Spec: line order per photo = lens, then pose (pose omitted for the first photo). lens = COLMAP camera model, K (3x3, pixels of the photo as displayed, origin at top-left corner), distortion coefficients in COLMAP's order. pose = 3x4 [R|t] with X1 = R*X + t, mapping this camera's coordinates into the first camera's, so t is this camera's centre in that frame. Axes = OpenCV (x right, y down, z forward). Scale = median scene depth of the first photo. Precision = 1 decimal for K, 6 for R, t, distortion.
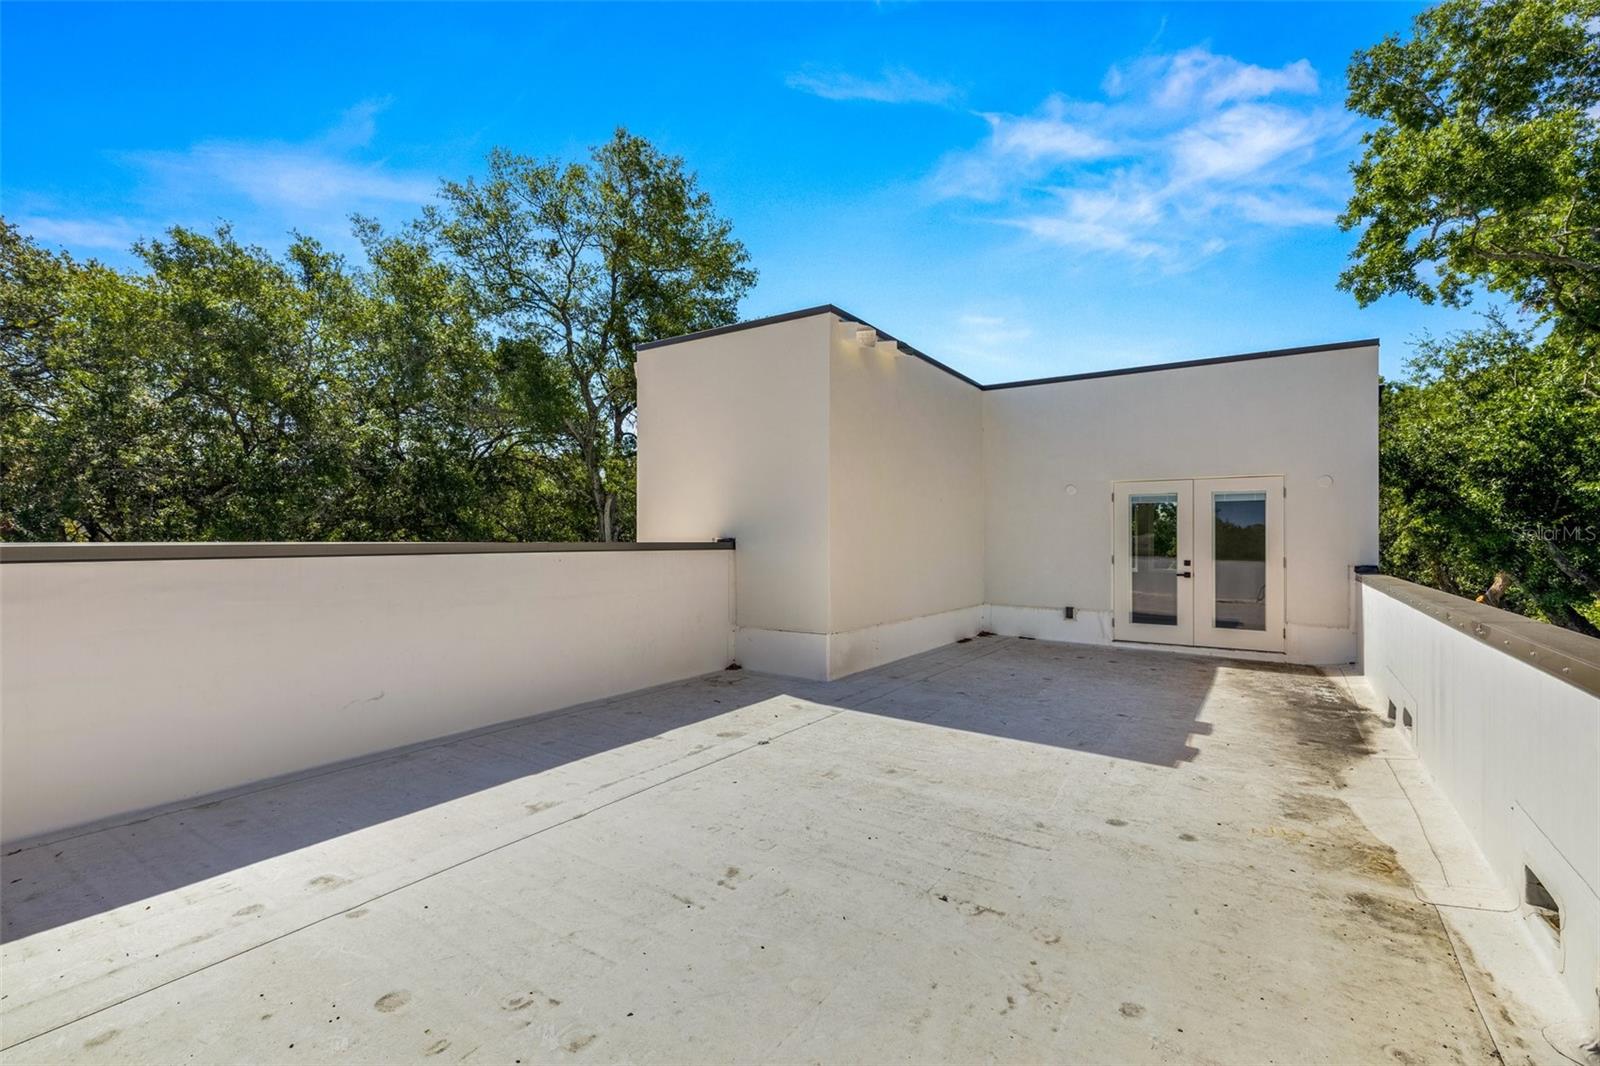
lens RADIAL K [[714.2, 0, 801.3], [0, 714.2, 534.4], [0, 0, 1]] dist [0.001077, 0.001039]
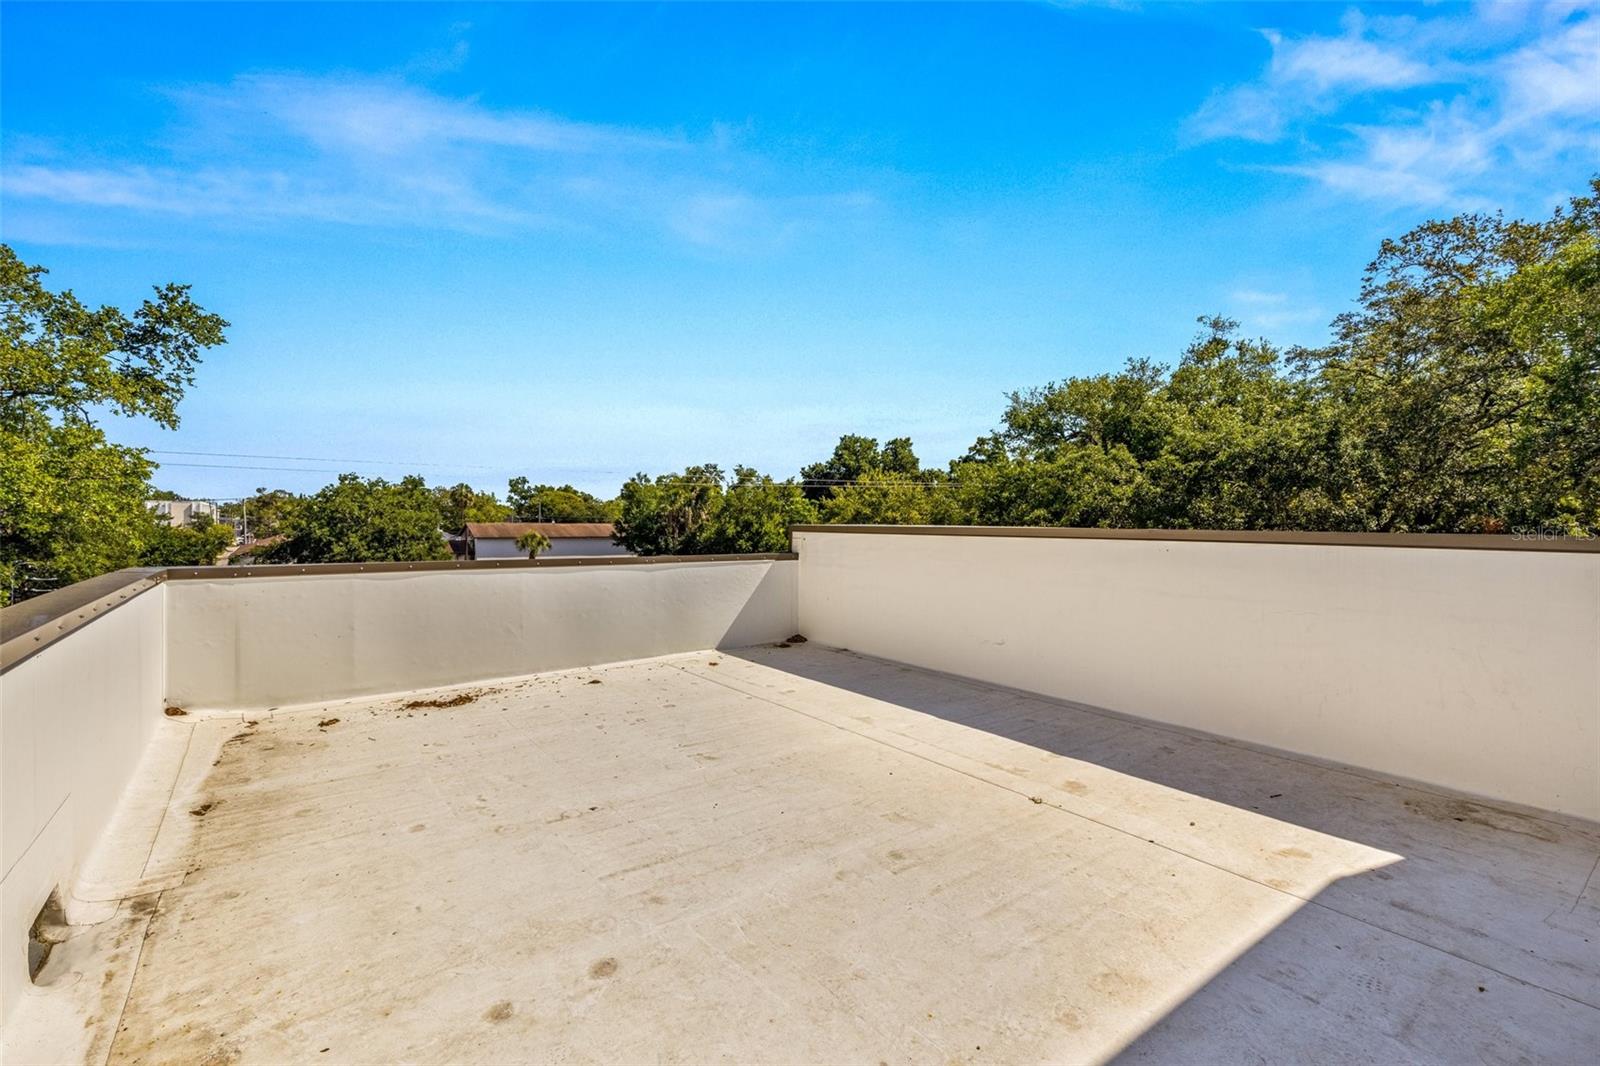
lens RADIAL K [[714.2, 0, 807.1], [0, 714.2, 527.7], [0, 0, 1]] dist [0.001077, 0.001039]
pose [[-0.333334, 0.000938, -0.942808, 1.116810], [-0.004613, 0.999986, 0.002626, 0.013547], [0.942798, 0.005225, -0.333325, 1.576169]]
